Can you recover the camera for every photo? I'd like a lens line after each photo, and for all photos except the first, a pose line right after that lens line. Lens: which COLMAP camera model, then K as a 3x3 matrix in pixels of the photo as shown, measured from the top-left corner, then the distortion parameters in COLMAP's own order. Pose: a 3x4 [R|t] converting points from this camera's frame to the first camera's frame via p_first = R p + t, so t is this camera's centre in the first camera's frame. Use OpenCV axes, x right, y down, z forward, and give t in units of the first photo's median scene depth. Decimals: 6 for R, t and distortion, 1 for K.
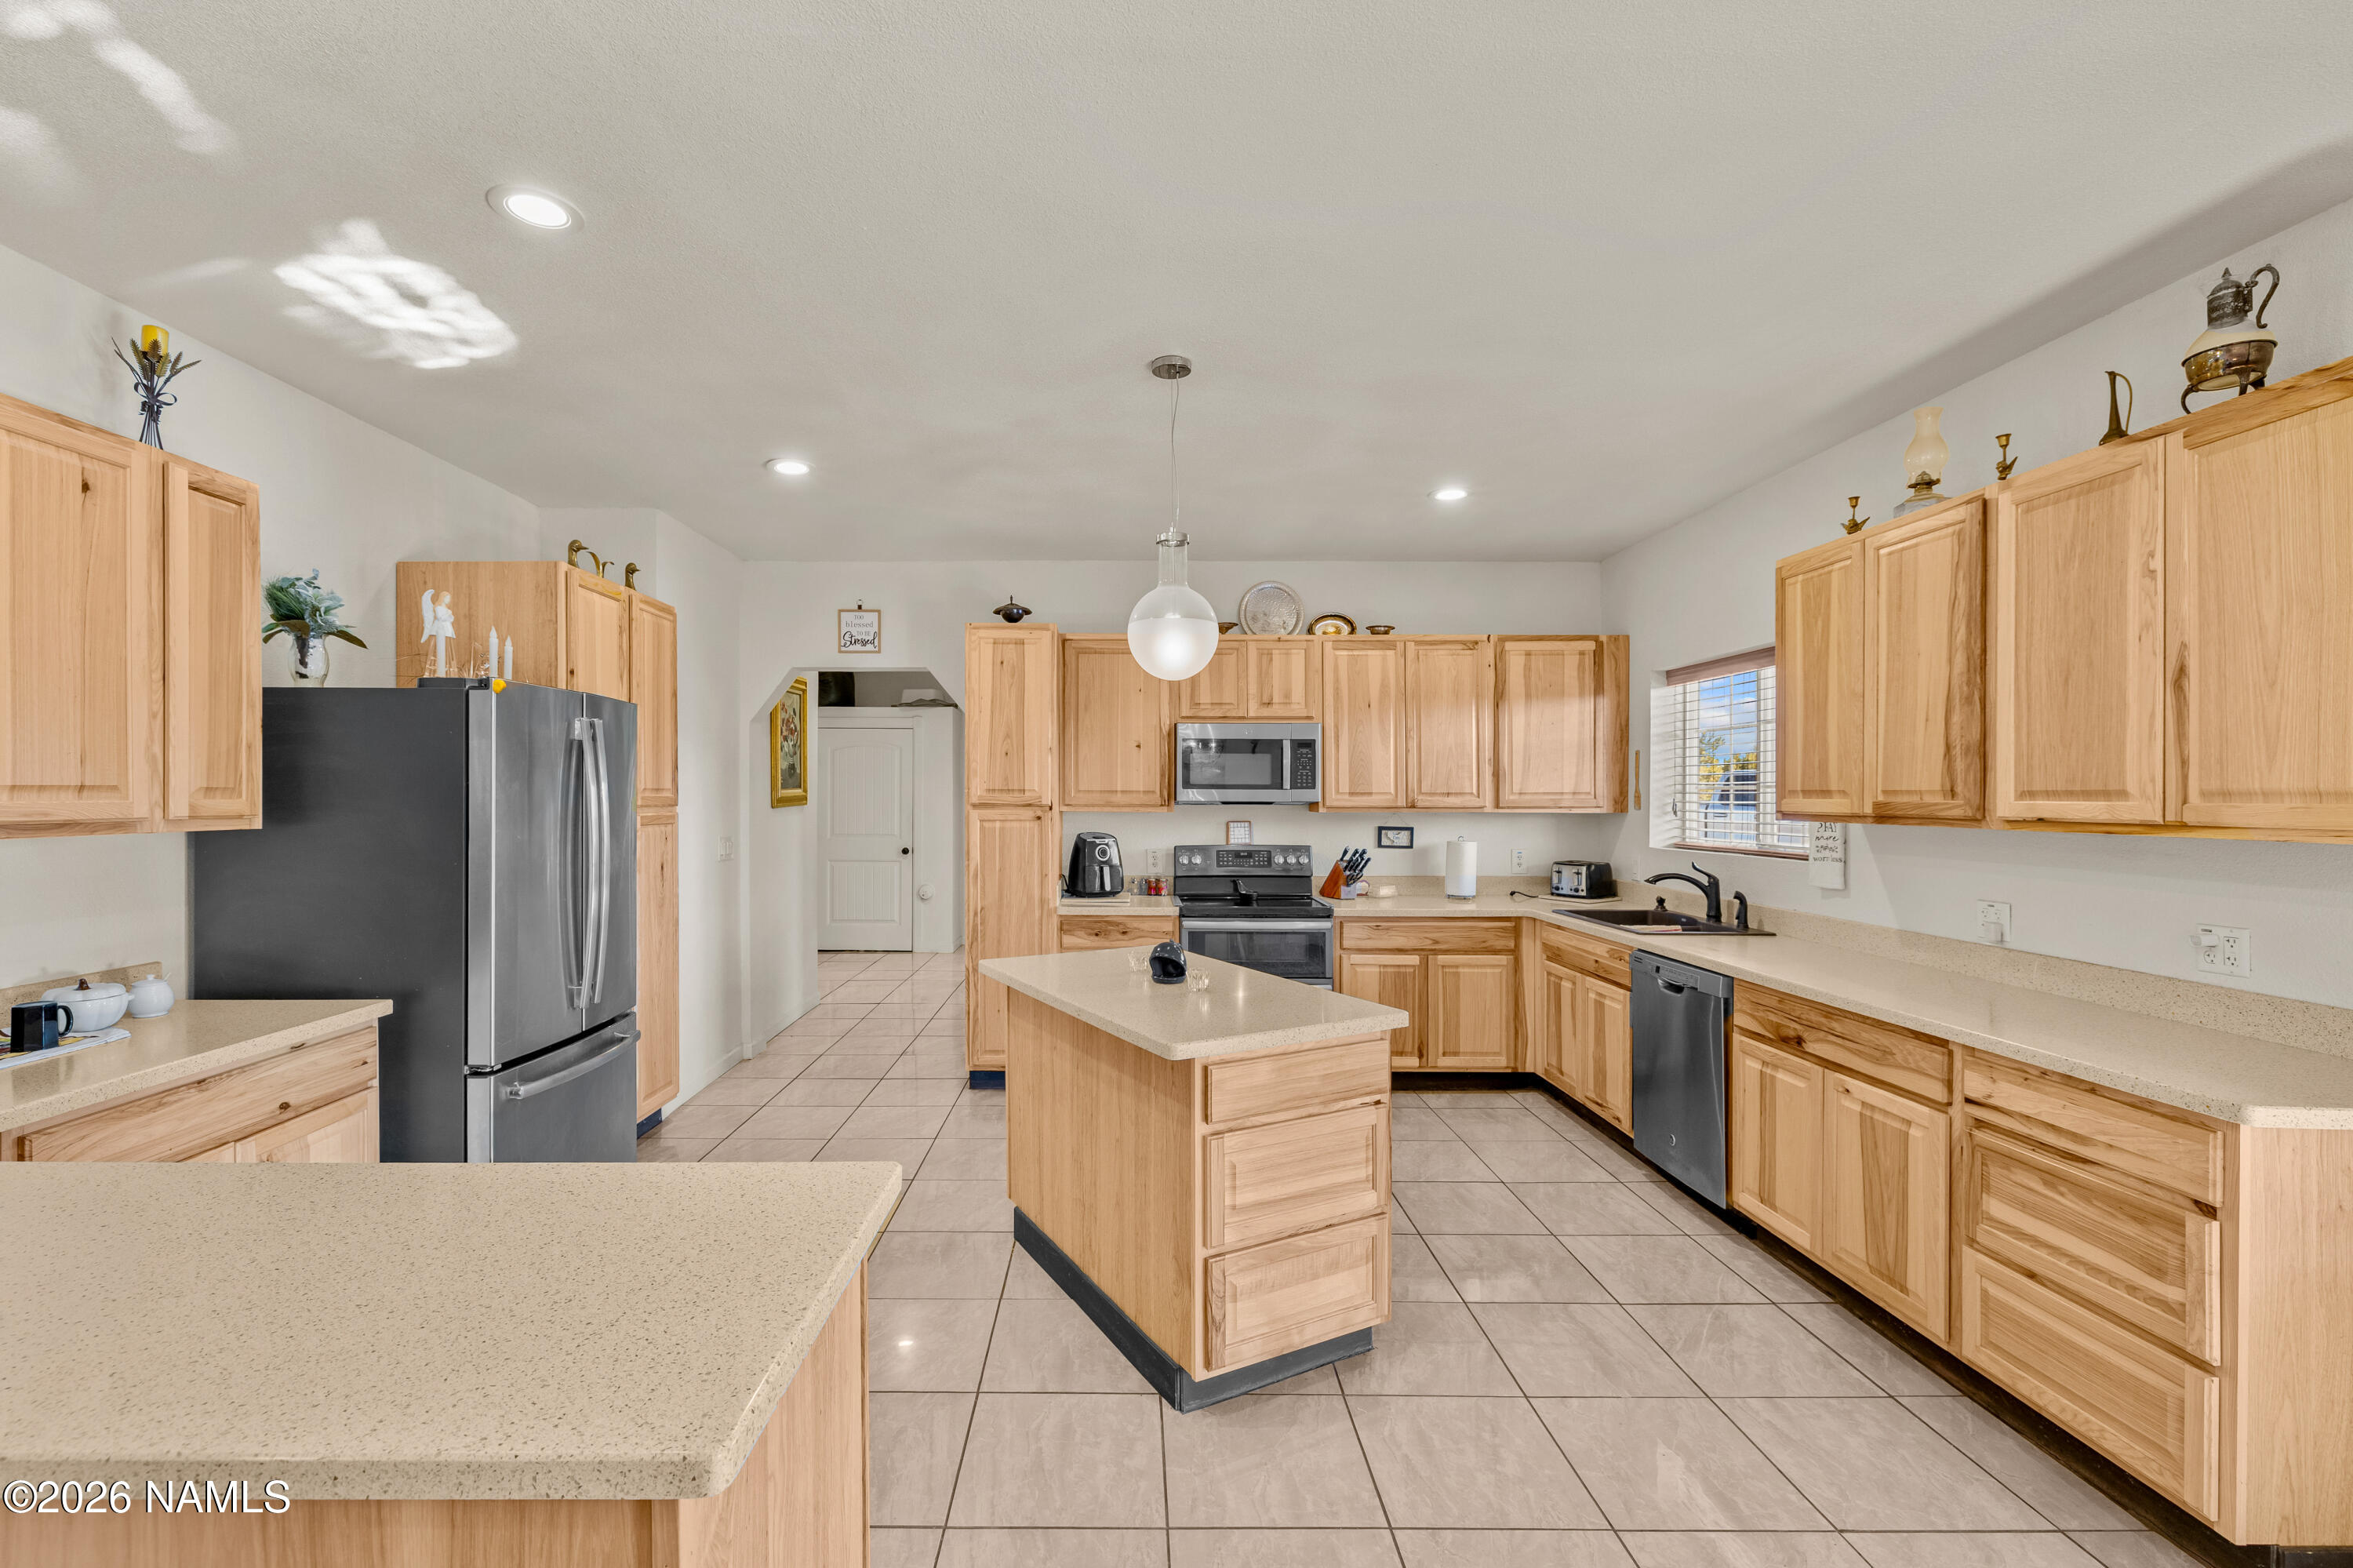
lens RADIAL K [[1031.1, 0, 1171.7], [0, 1031.1, 787.9], [0, 0, 1]] dist [-0.000676, -0.000144]
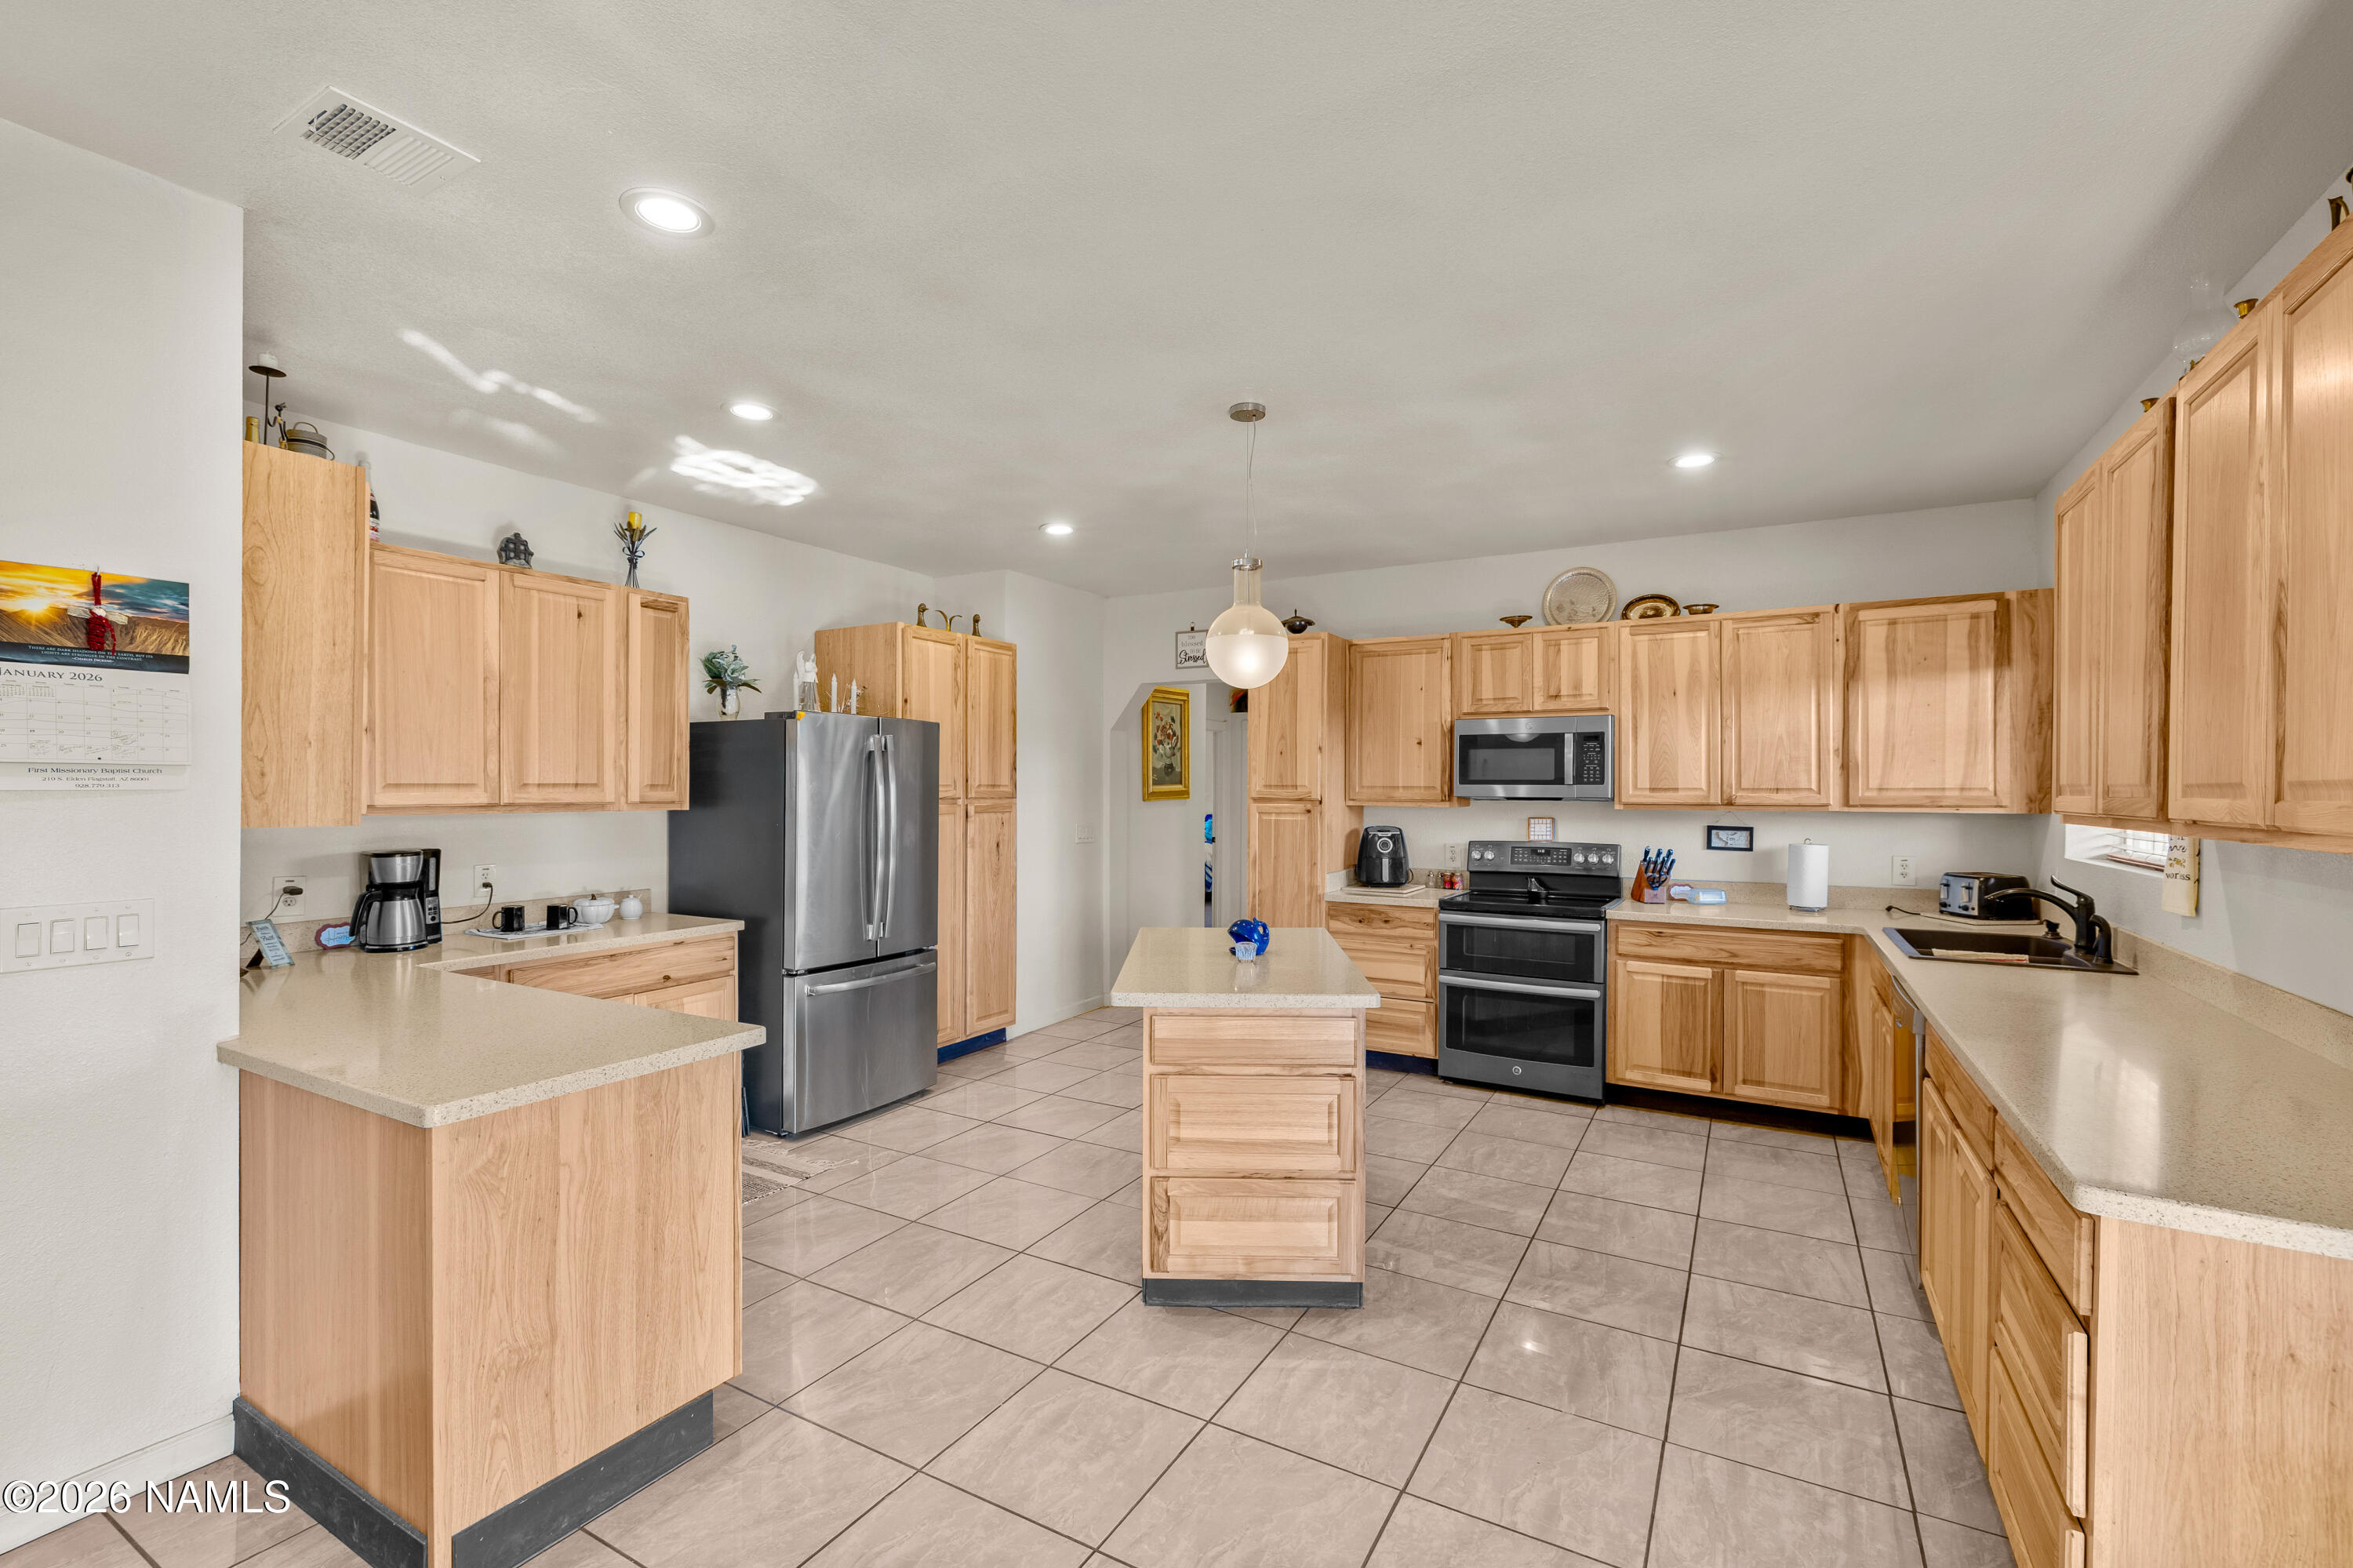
lens RADIAL K [[1013.7, 0, 1176.5], [0, 1013.7, 784.0], [0, 0, 1]] dist [-0.001012, 0.000054]
pose [[0.870007, -0.001829, -0.493036, 0.261398], [0.001845, 0.999998, -0.000455, 0.000471], [0.493036, -0.000514, 0.870009, -0.003560]]
